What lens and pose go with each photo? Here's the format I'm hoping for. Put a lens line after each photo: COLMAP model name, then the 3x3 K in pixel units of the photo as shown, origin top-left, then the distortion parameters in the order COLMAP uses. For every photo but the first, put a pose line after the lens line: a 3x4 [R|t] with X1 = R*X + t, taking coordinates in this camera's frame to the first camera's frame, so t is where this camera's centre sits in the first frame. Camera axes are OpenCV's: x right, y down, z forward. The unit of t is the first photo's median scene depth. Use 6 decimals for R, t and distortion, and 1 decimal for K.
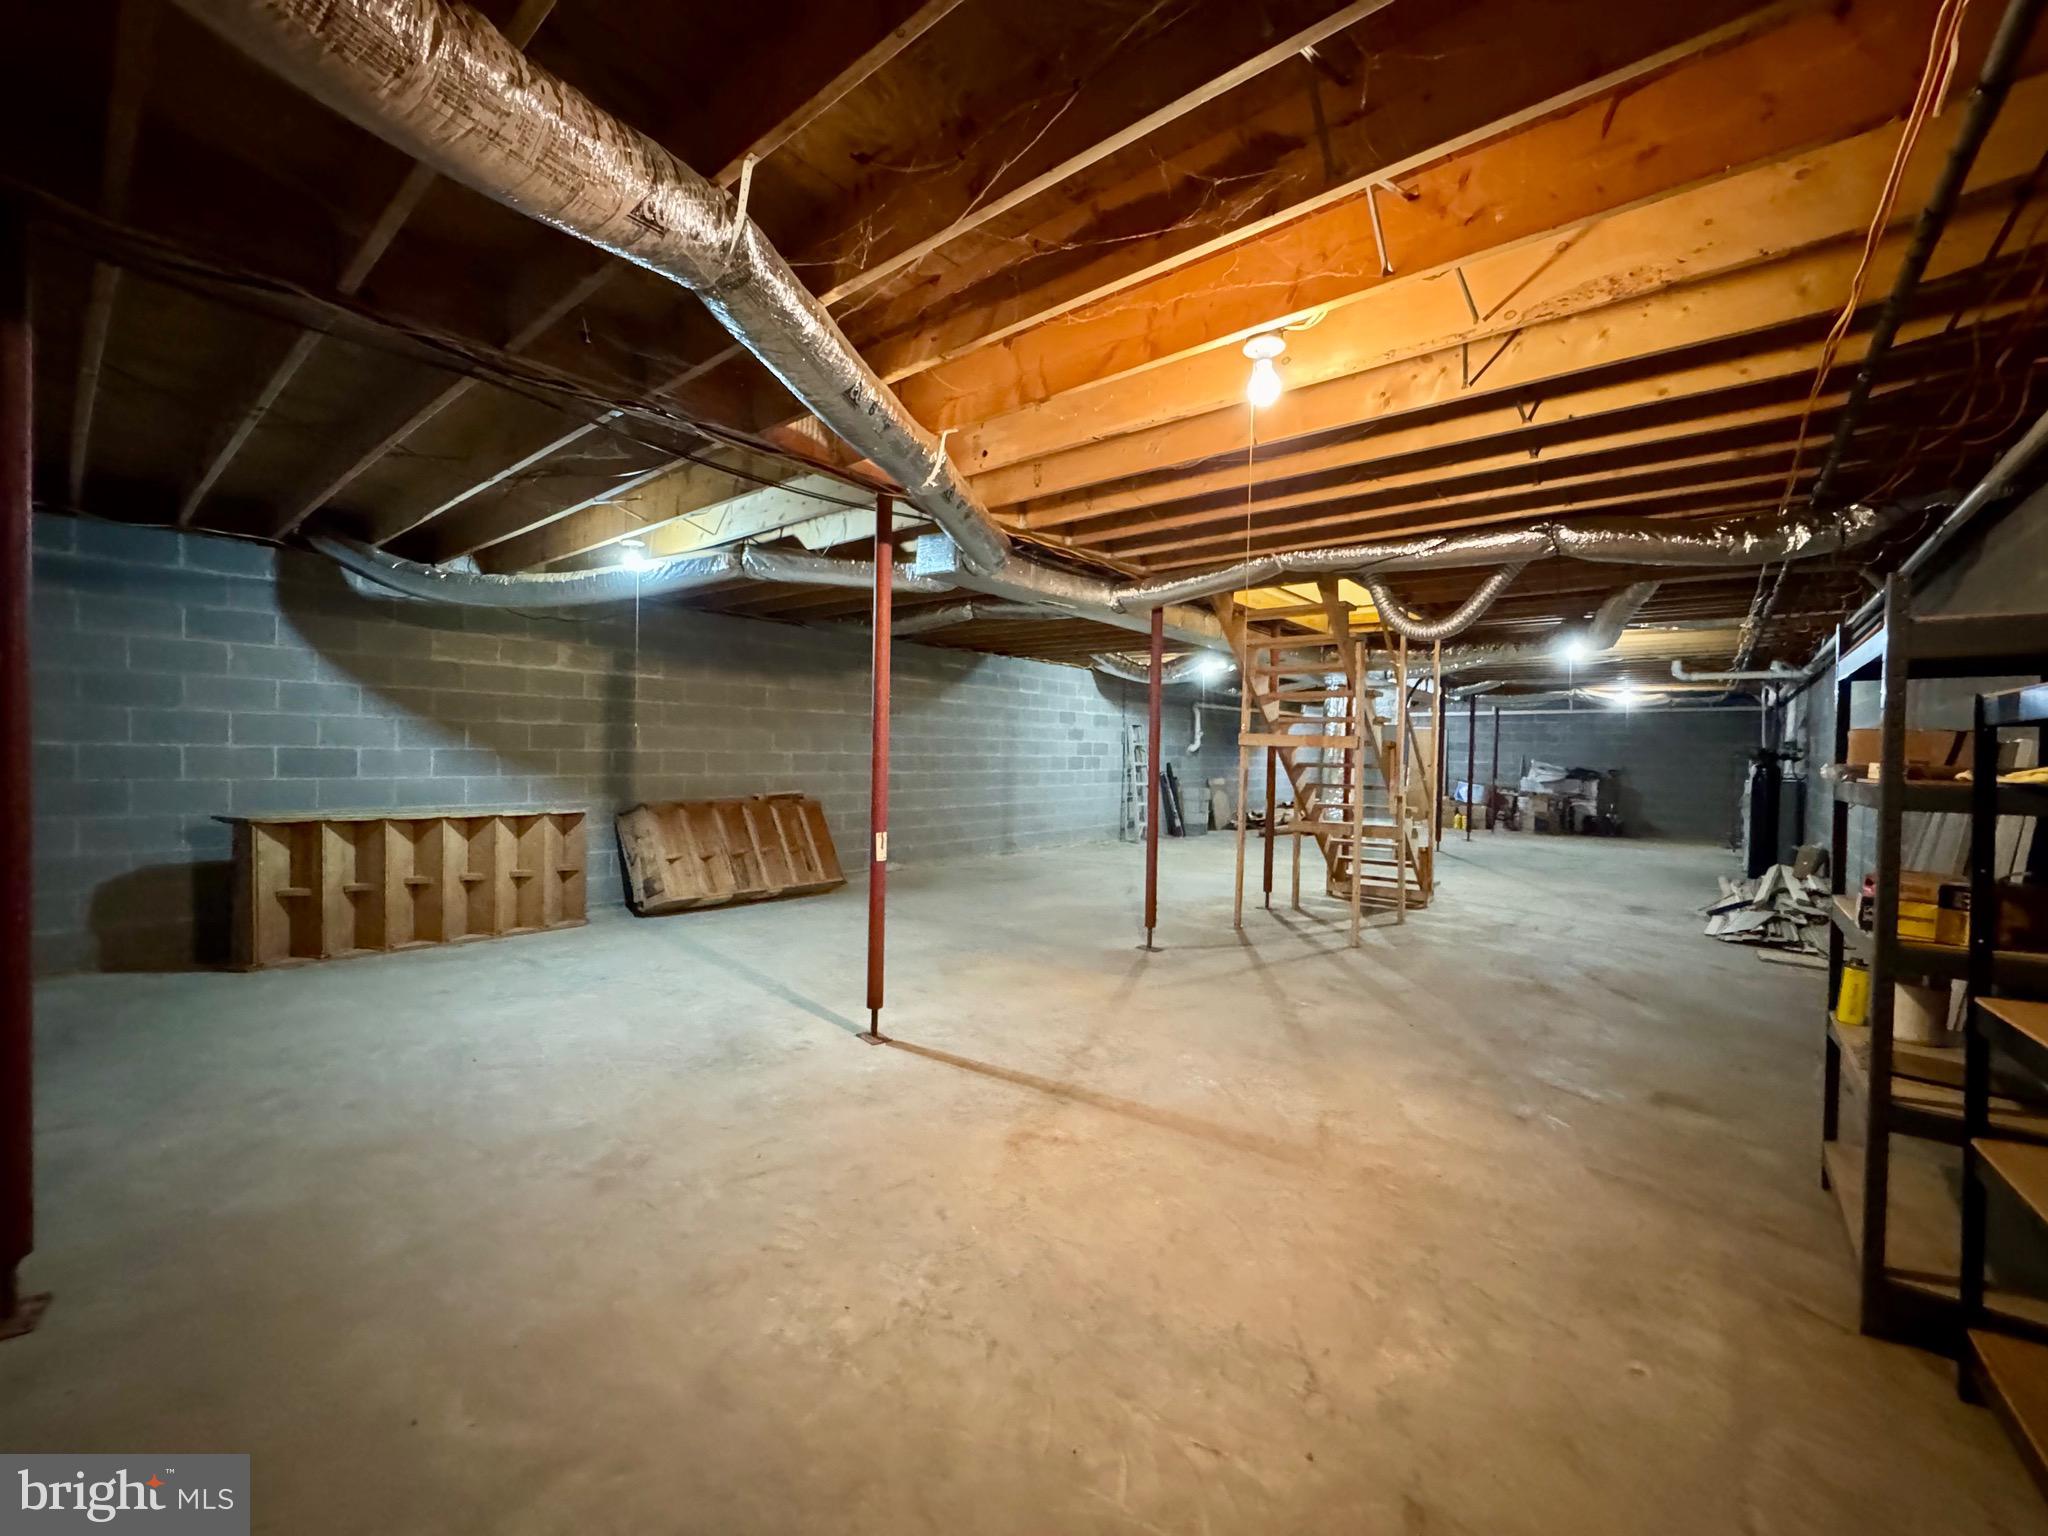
lens RADIAL K [[813.0, 0, 1020.7], [0, 813.0, 764.6], [0, 0, 1]] dist [-0.005486, 0.001183]
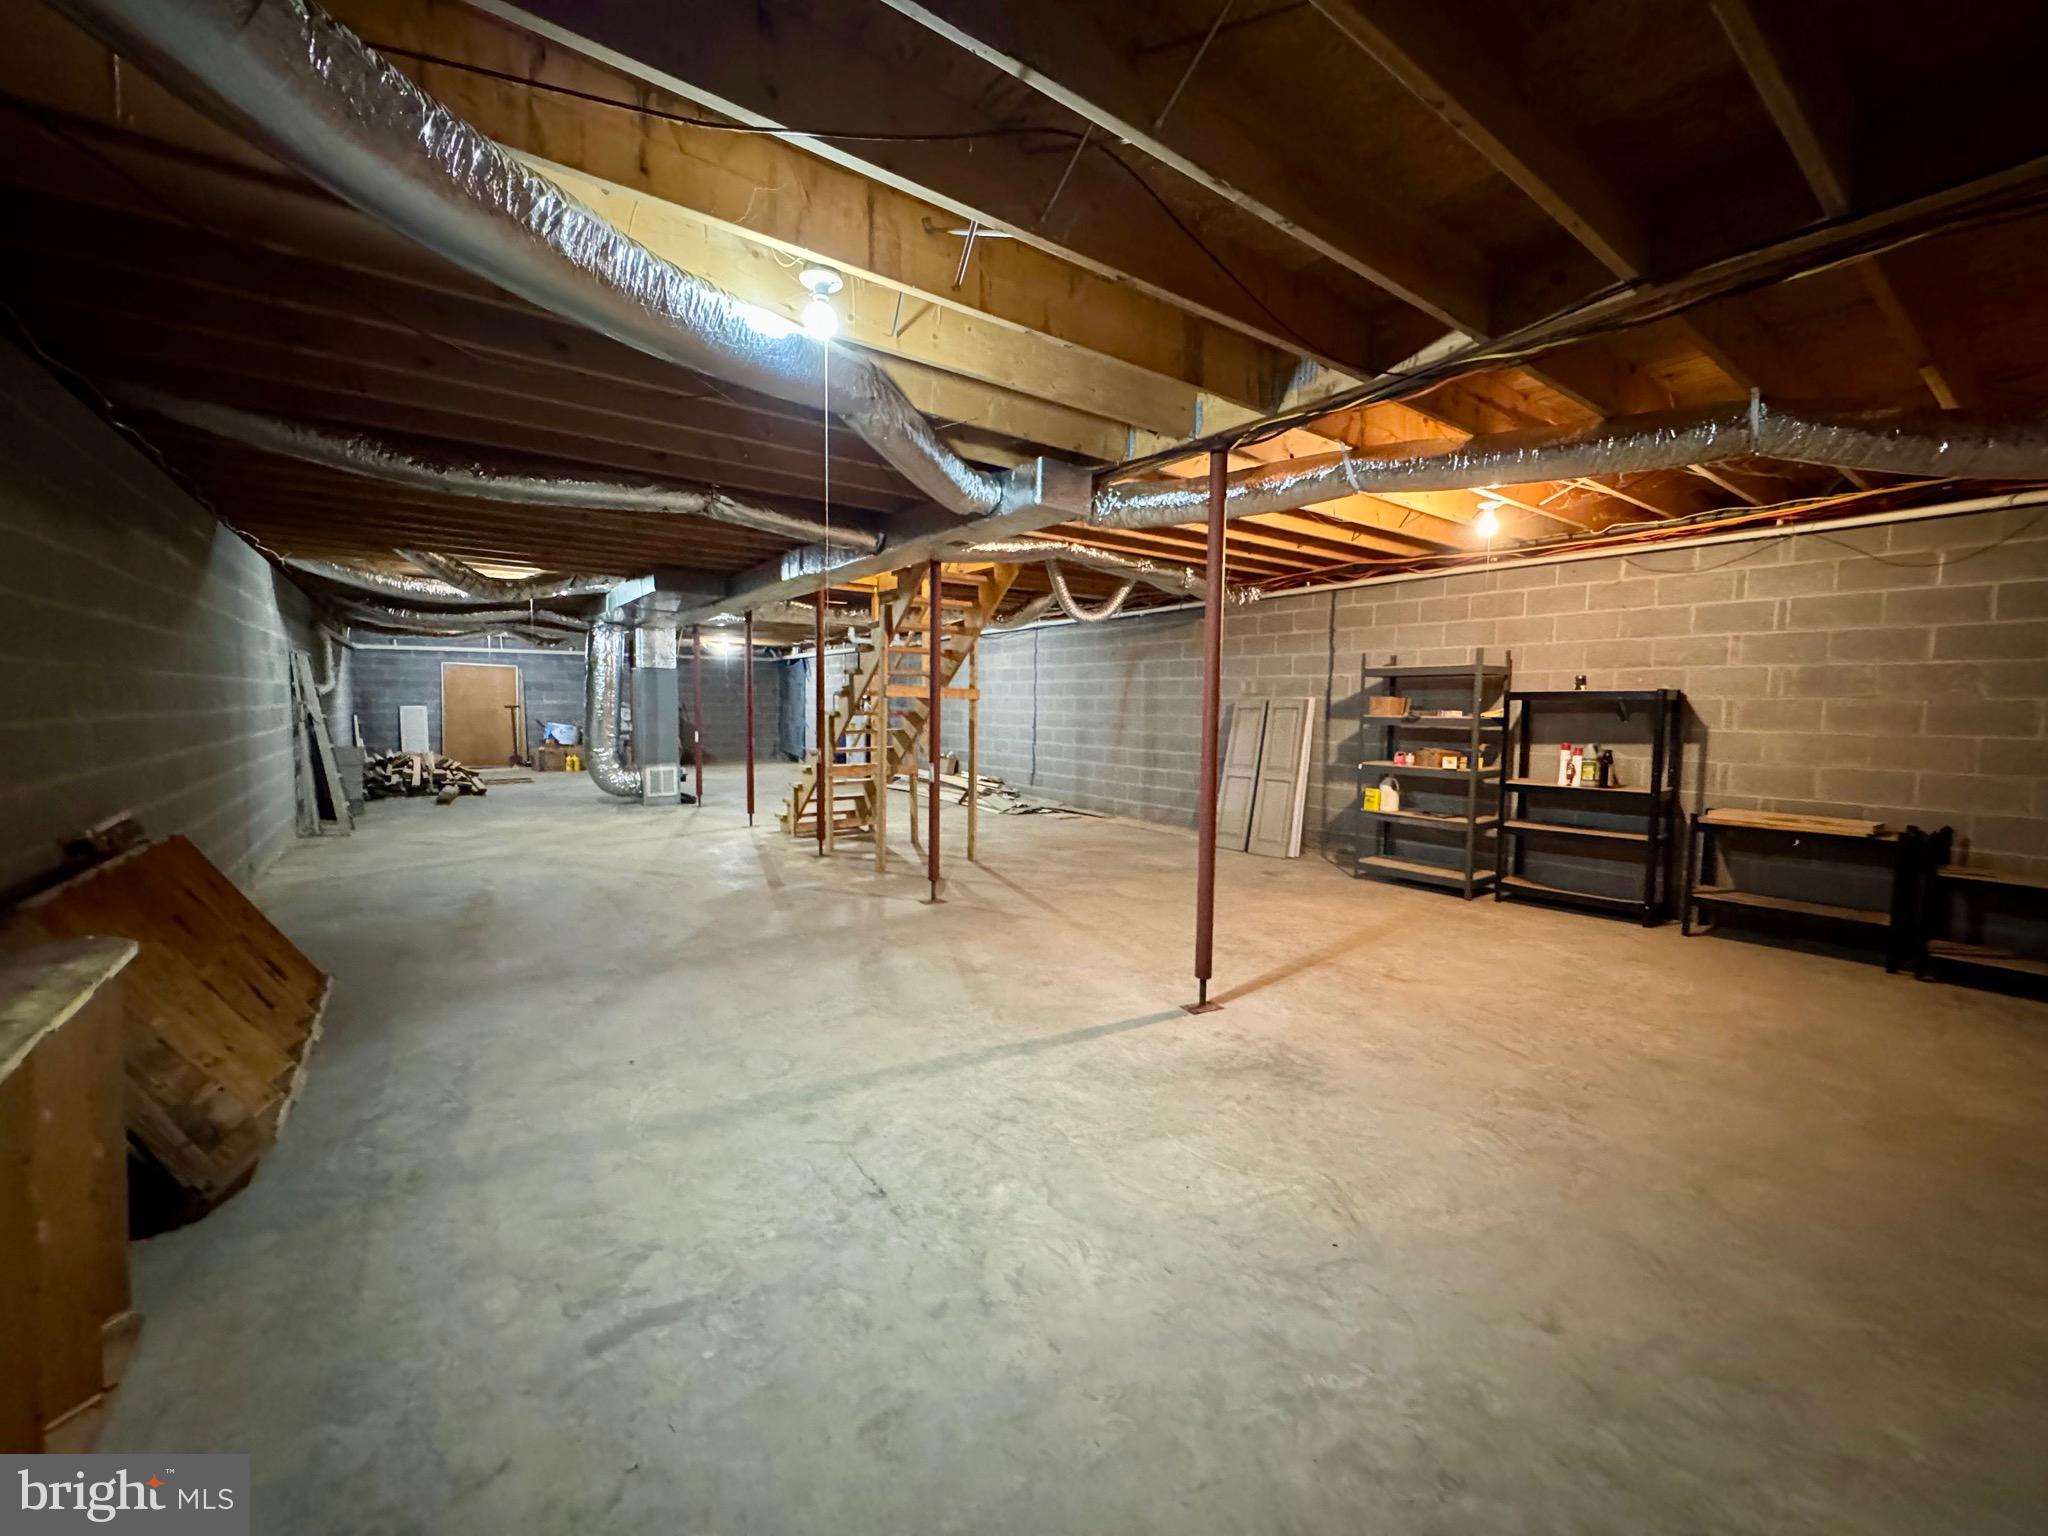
lens RADIAL K [[813.0, 0, 1019.1], [0, 813.0, 761.8], [0, 0, 1]] dist [-0.005486, 0.001183]
pose [[0.246613, -0.088937, 0.965024, -1.281512], [0.012231, 0.995986, 0.088665, -0.057652], [-0.969037, -0.010063, 0.246711, 1.073582]]
